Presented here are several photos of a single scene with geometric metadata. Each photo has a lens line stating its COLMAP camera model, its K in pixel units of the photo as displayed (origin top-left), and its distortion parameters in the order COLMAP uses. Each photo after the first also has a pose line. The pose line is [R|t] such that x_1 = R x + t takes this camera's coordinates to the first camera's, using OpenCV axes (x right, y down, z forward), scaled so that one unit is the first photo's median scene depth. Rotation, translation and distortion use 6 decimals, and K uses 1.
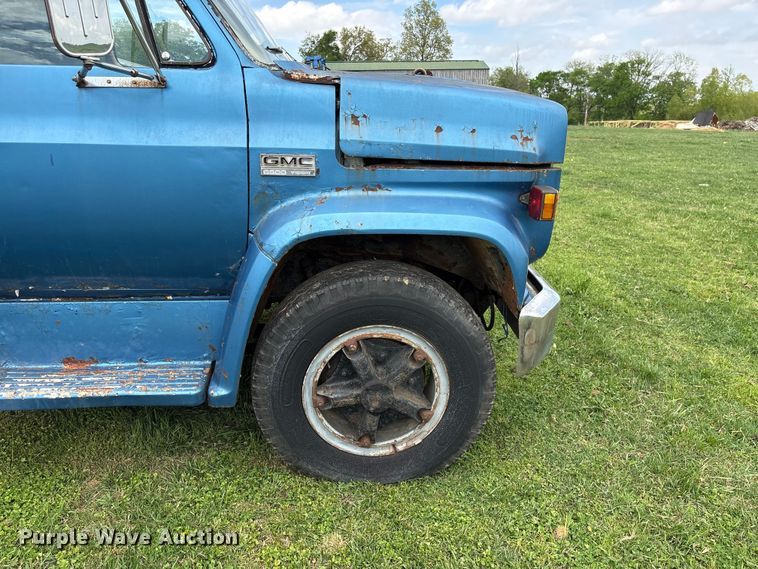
lens RADIAL K [[580.1, 0, 379.0], [0, 580.1, 284.5], [0, 0, 1]] dist [0.069978, -0.083898]
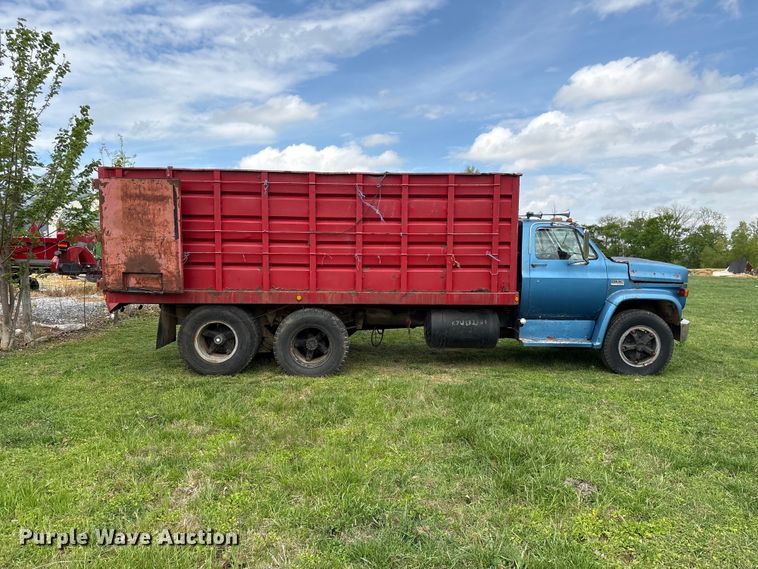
lens RADIAL K [[555.2, 0, 379.0], [0, 555.2, 284.5], [0, 0, 1]] dist [0.011471, 0.000761]
pose [[0.996470, -0.004380, -0.083837, -0.966305], [-0.016230, 0.969749, -0.243566, 0.501822], [0.082367, 0.244067, 0.966254, -1.849601]]
